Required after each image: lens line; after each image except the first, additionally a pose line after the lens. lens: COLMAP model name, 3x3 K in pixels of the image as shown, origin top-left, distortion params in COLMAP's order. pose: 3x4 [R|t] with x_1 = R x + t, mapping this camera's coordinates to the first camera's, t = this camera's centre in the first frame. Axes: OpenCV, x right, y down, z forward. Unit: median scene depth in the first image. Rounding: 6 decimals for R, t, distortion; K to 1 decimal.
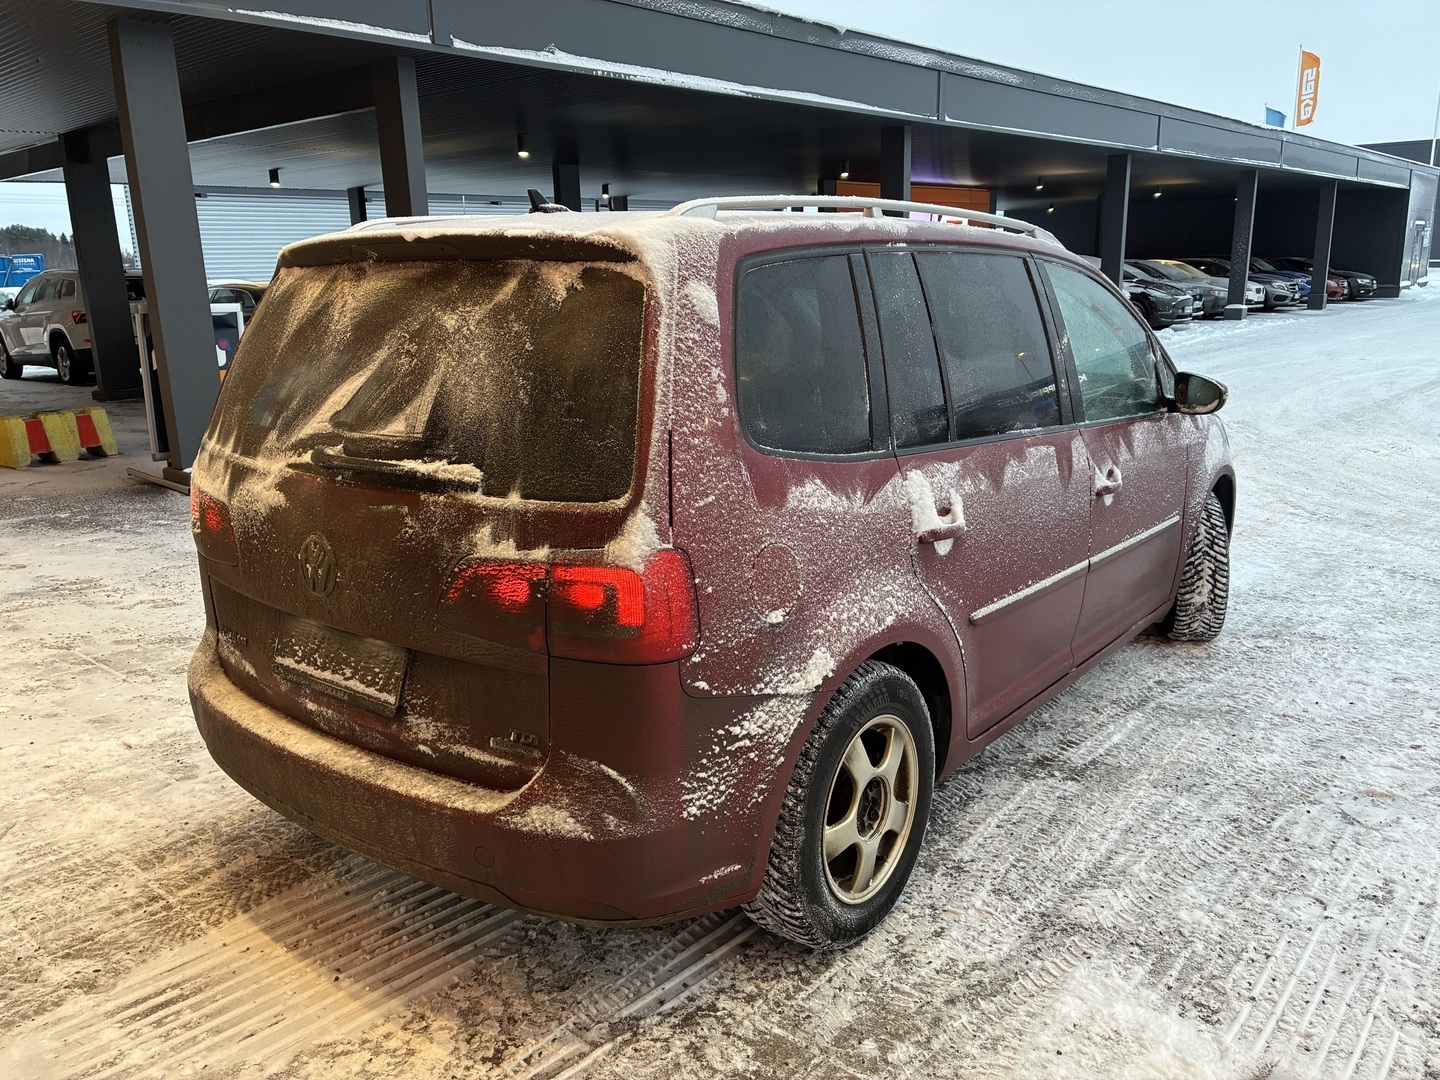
lens RADIAL K [[1098.6, 0, 720.0], [0, 1098.6, 540.0], [0, 0, 1]] dist [-0.005345, -0.003170]
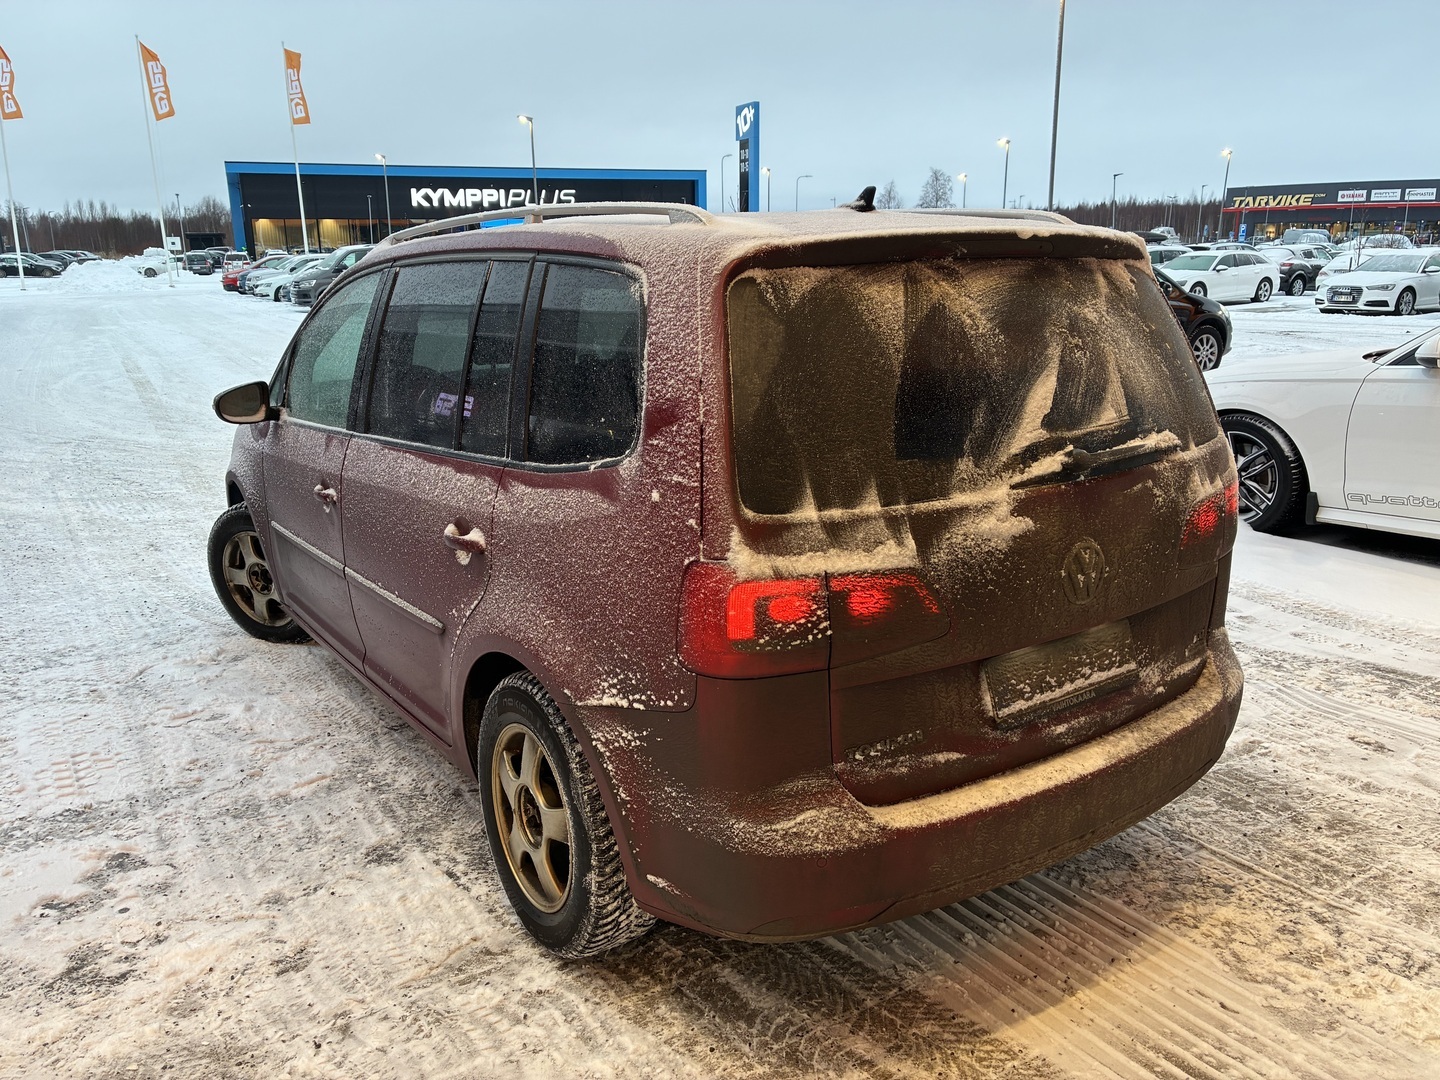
lens RADIAL K [[1100.7, 0, 720.5], [0, 1100.7, 515.5], [0, 0, 1]] dist [-0.004789, -0.001639]
pose [[0.309422, -0.218451, 0.925493, -1.302823], [0.230010, 0.961549, 0.150061, -0.235114], [-0.922688, 0.166441, 0.347770, 0.914522]]
